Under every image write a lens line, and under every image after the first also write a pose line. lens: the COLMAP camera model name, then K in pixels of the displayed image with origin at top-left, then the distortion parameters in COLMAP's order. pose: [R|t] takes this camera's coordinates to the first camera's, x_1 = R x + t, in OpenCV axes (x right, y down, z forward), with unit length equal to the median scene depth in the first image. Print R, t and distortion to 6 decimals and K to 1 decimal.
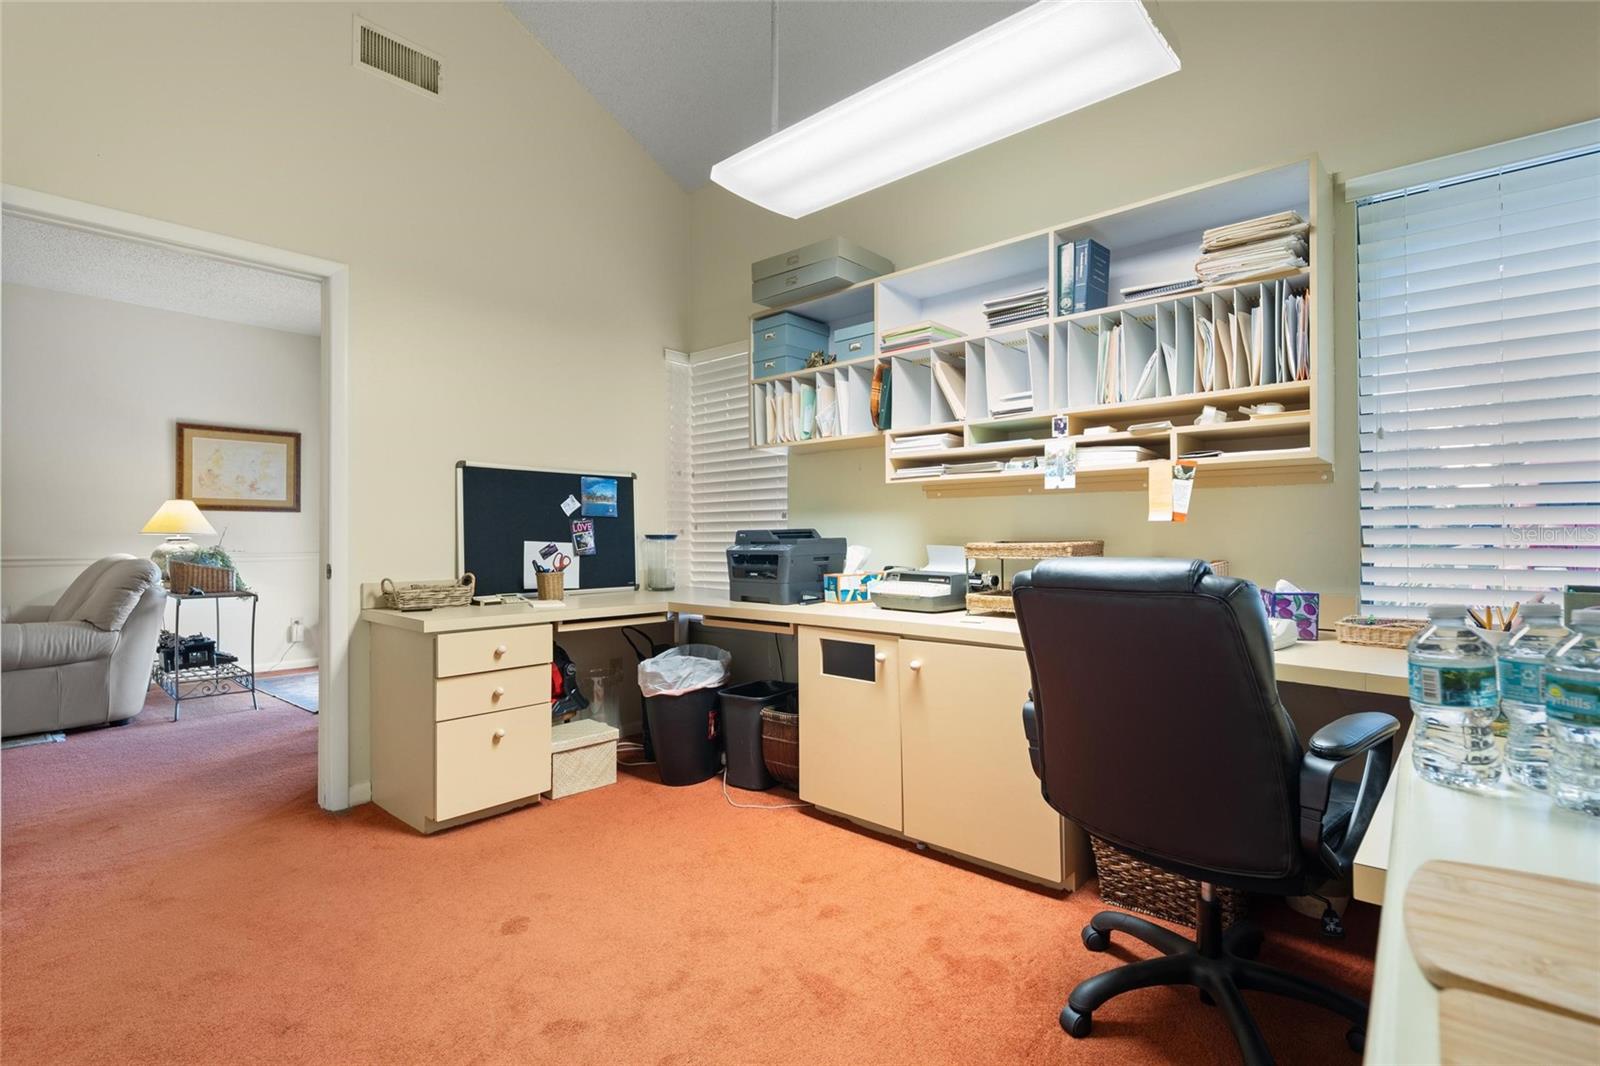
lens RADIAL K [[743.0, 0, 802.6], [0, 743.0, 538.6], [0, 0, 1]] dist [0.001431, -0.005748]
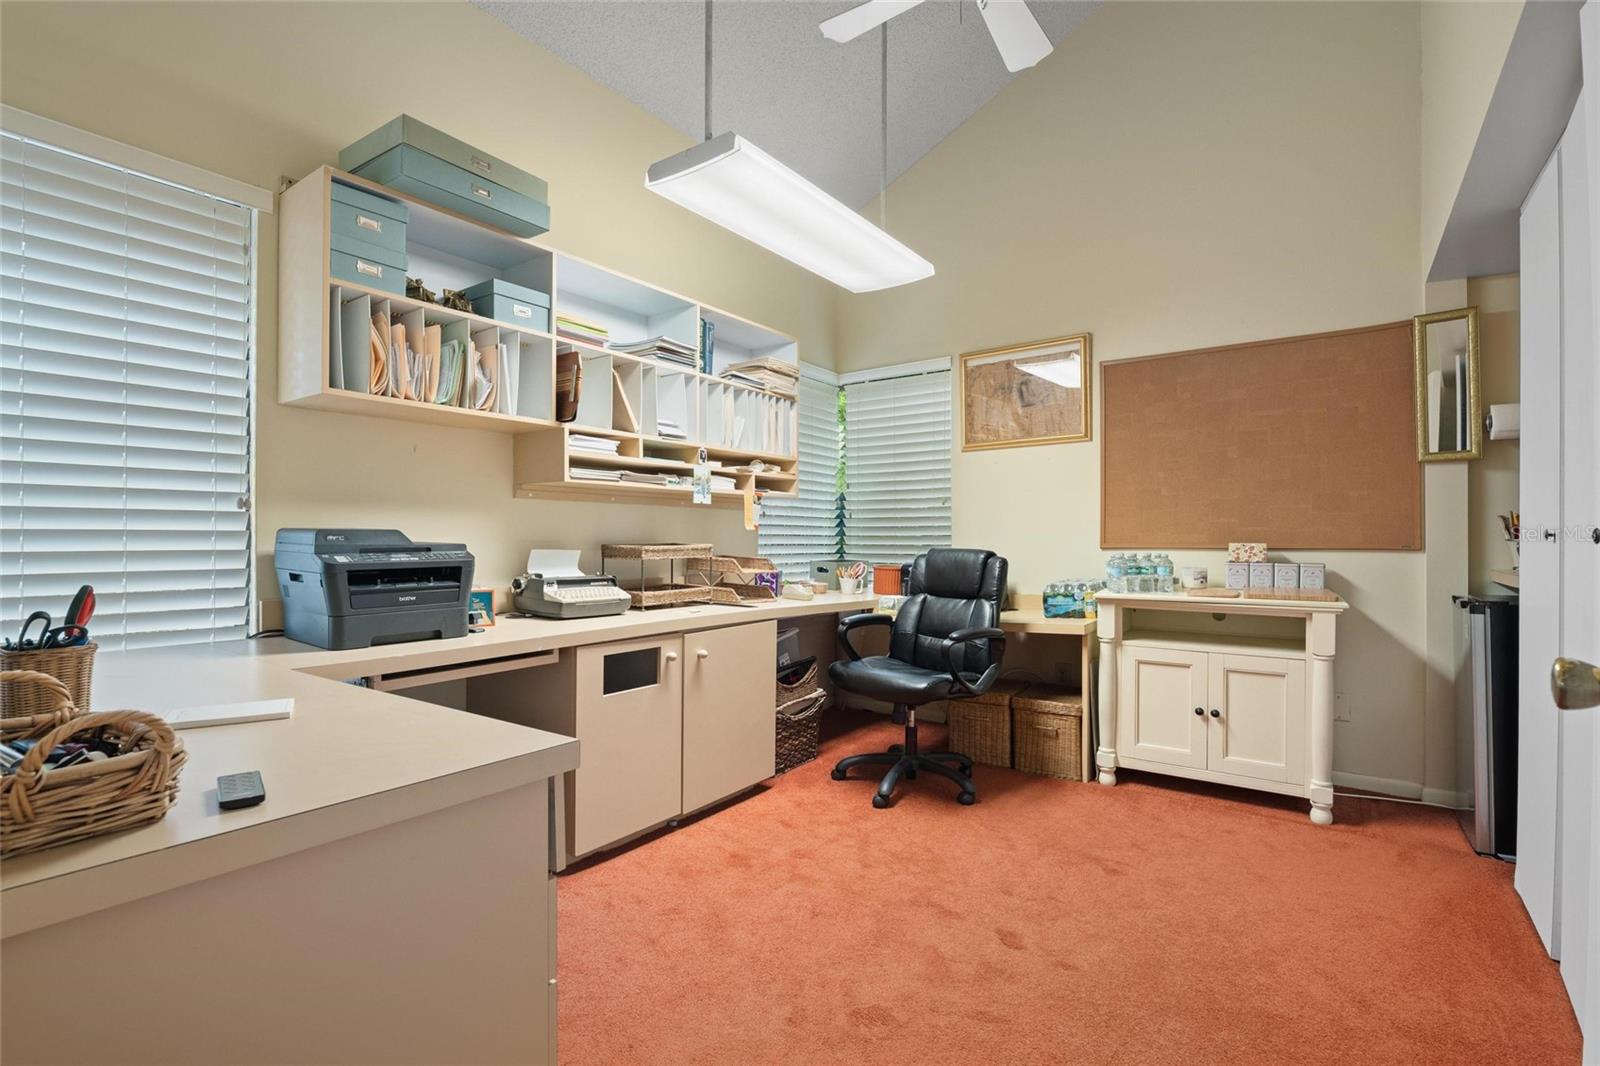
lens RADIAL K [[743.0, 0, 806.4], [0, 743.0, 538.1], [0, 0, 1]] dist [0.001431, -0.005748]
pose [[-0.107849, -0.002066, 0.994165, -0.959462], [-0.000741, 0.999998, 0.001998, -0.008297], [-0.994167, -0.000521, -0.107851, 0.932137]]
